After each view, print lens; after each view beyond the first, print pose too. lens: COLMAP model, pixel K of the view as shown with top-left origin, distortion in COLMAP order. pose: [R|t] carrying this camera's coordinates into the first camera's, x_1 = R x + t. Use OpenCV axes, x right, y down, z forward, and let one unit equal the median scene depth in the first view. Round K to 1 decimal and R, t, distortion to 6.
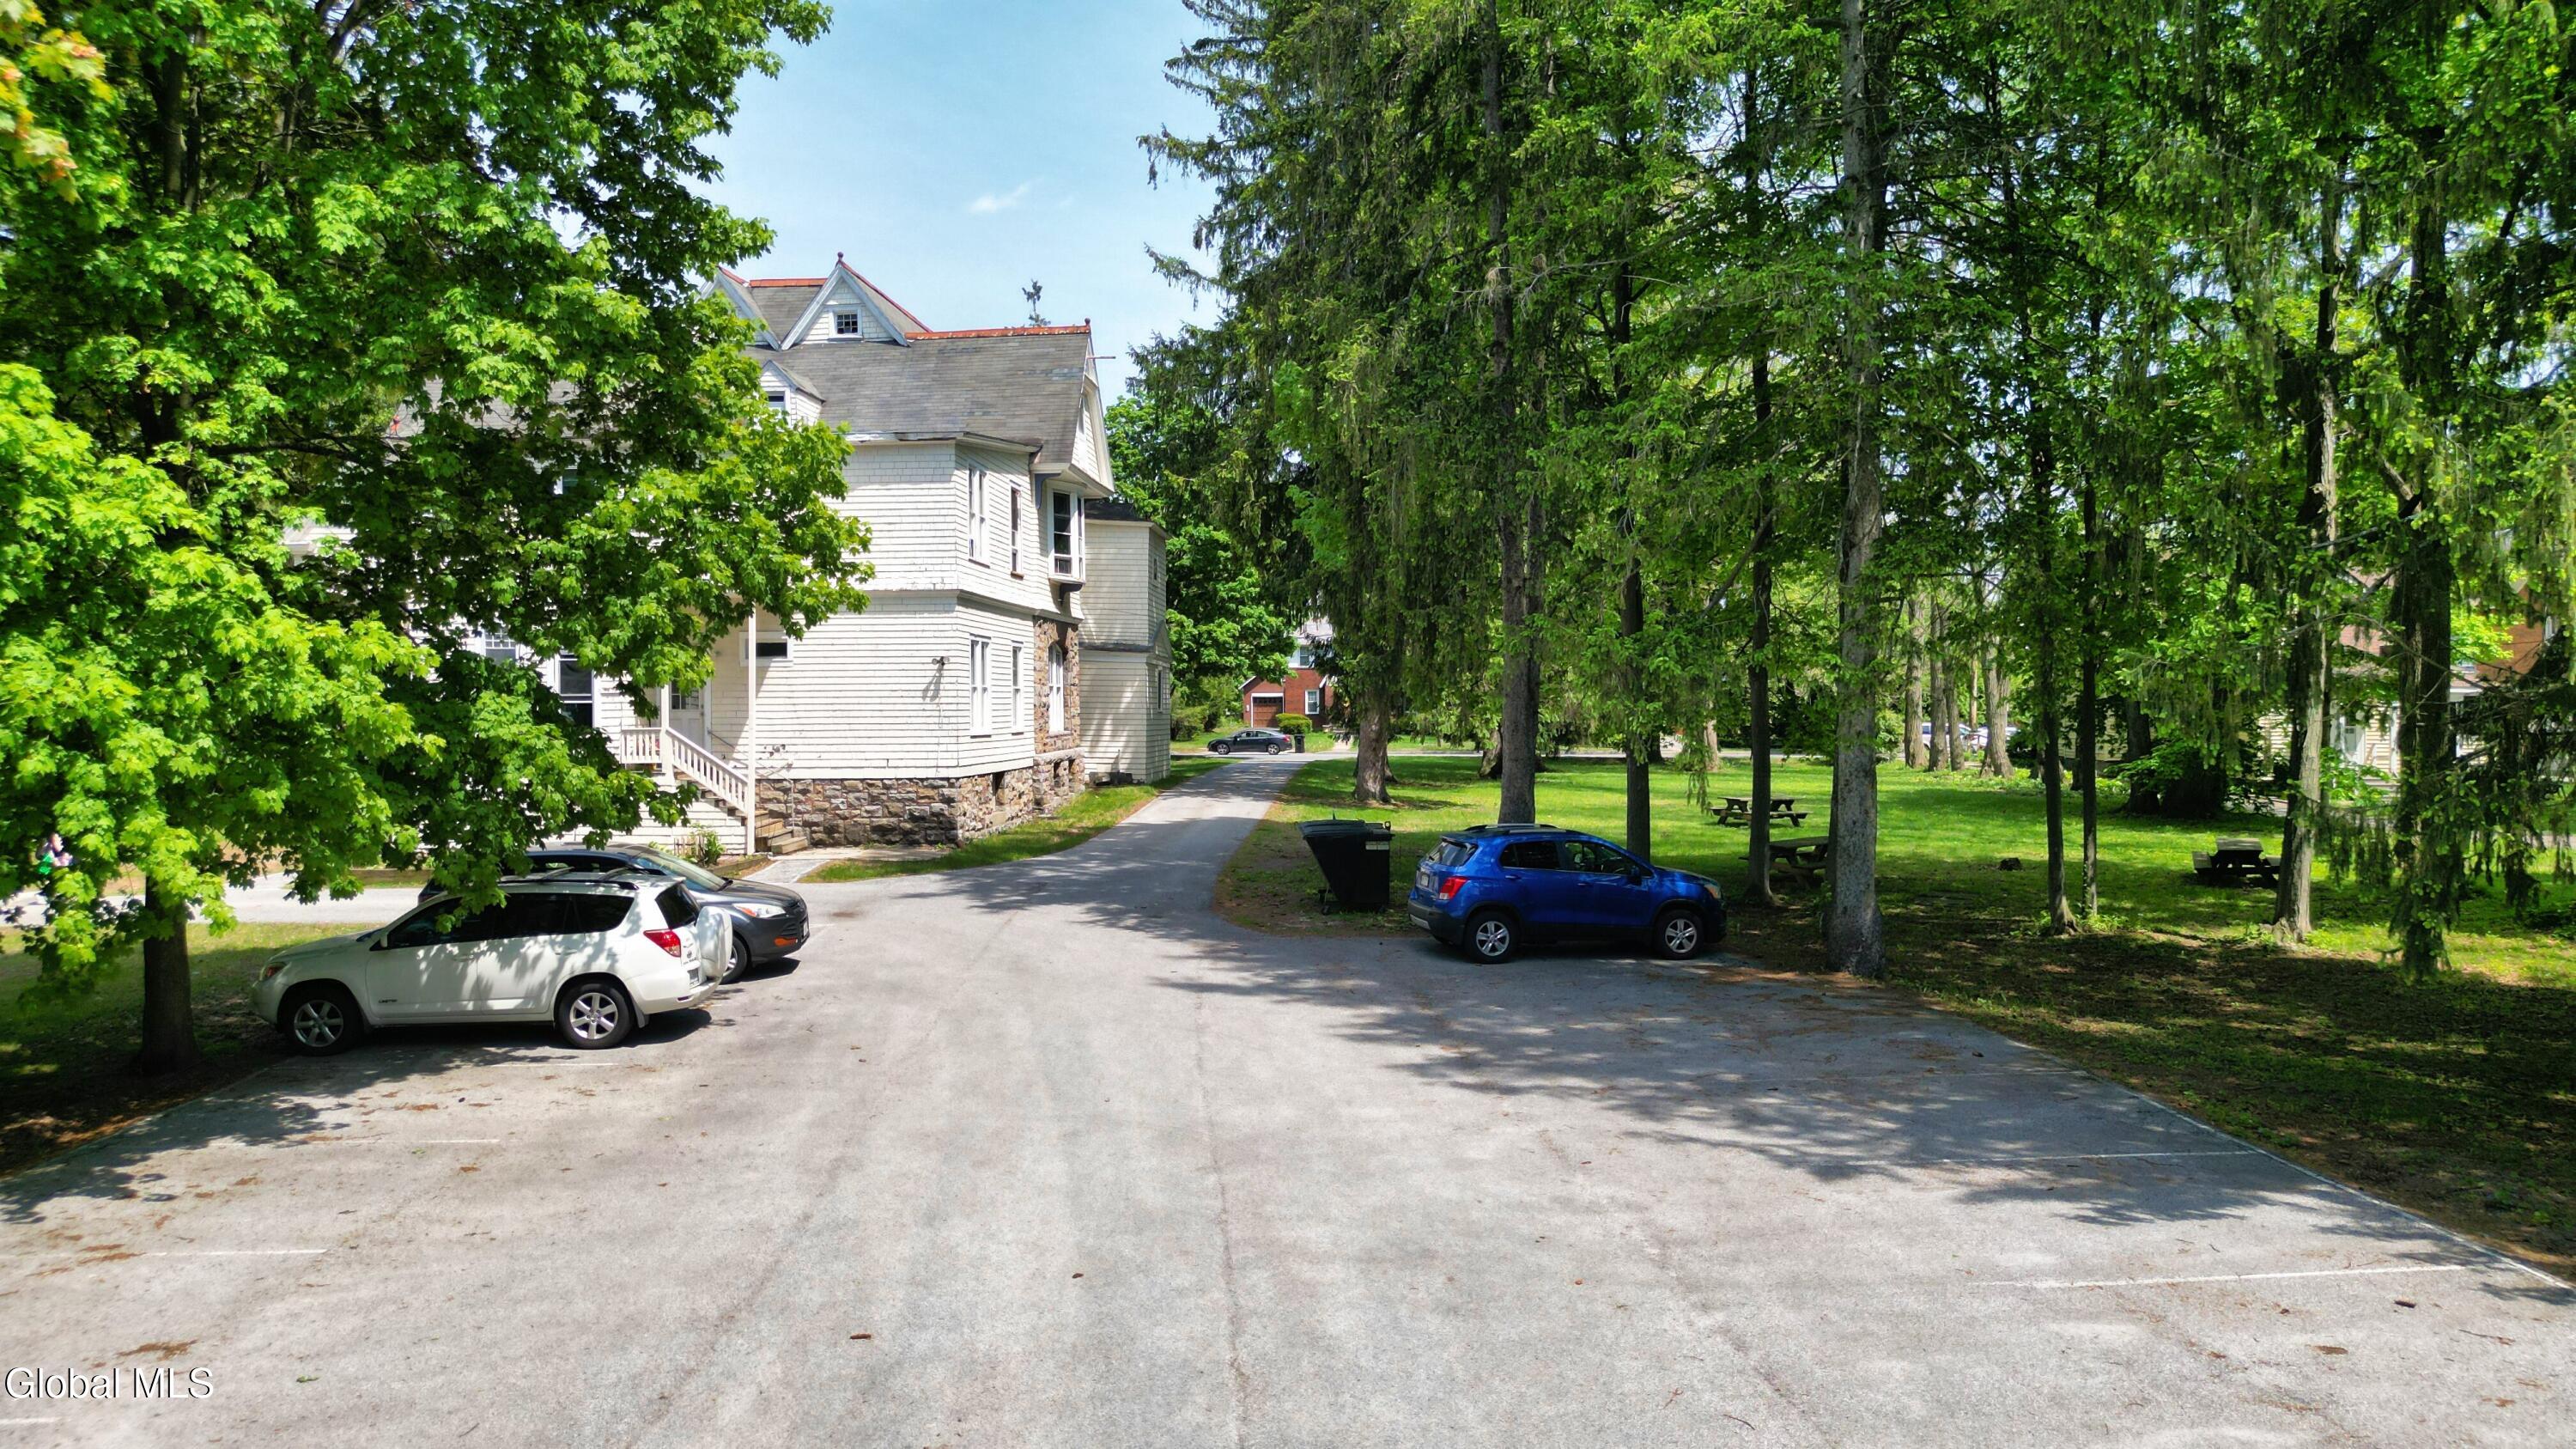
lens RADIAL K [[1800.8, 0, 1279.5], [0, 1800.8, 717.4], [0, 0, 1]] dist [0.144156, -0.251503]
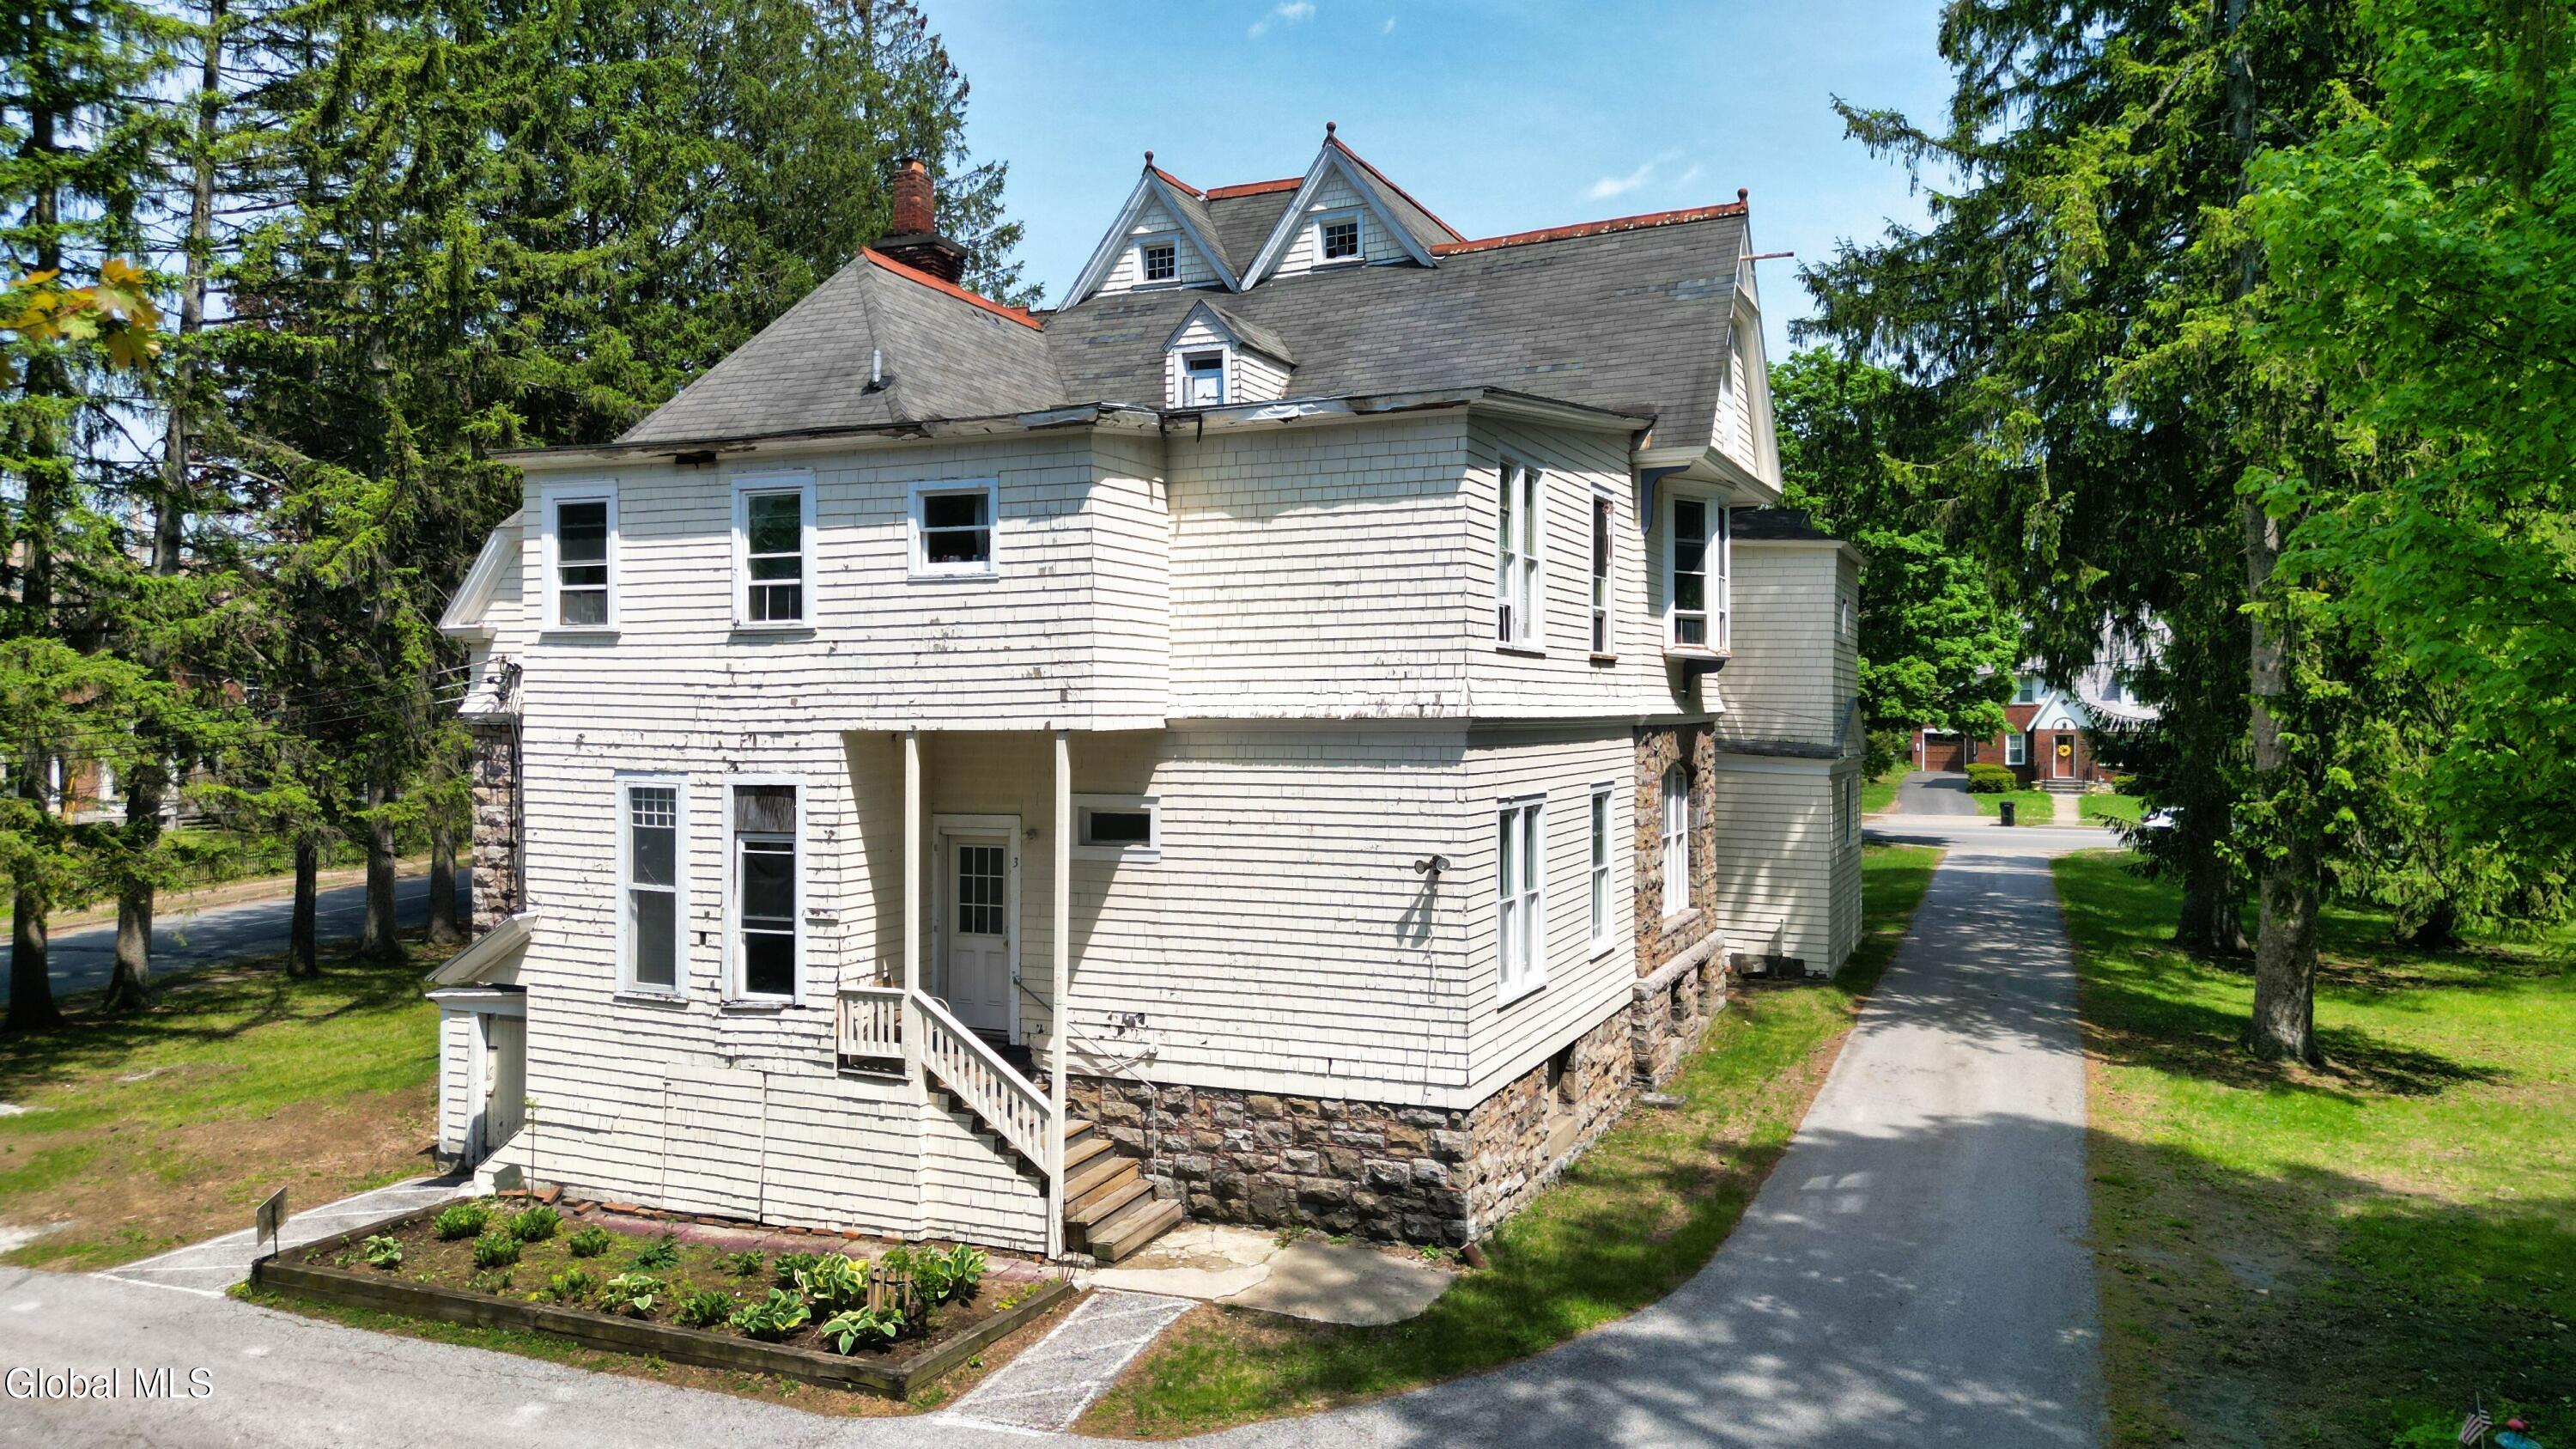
lens RADIAL K [[1800.8, 0, 1279.5], [0, 1800.8, 717.4], [0, 0, 1]] dist [0.144156, -0.251503]
pose [[0.943402, 0.008103, -0.331552, -0.053423], [-0.007968, 0.999967, 0.001765, -0.057148], [0.331556, 0.000977, 0.943435, 0.427311]]
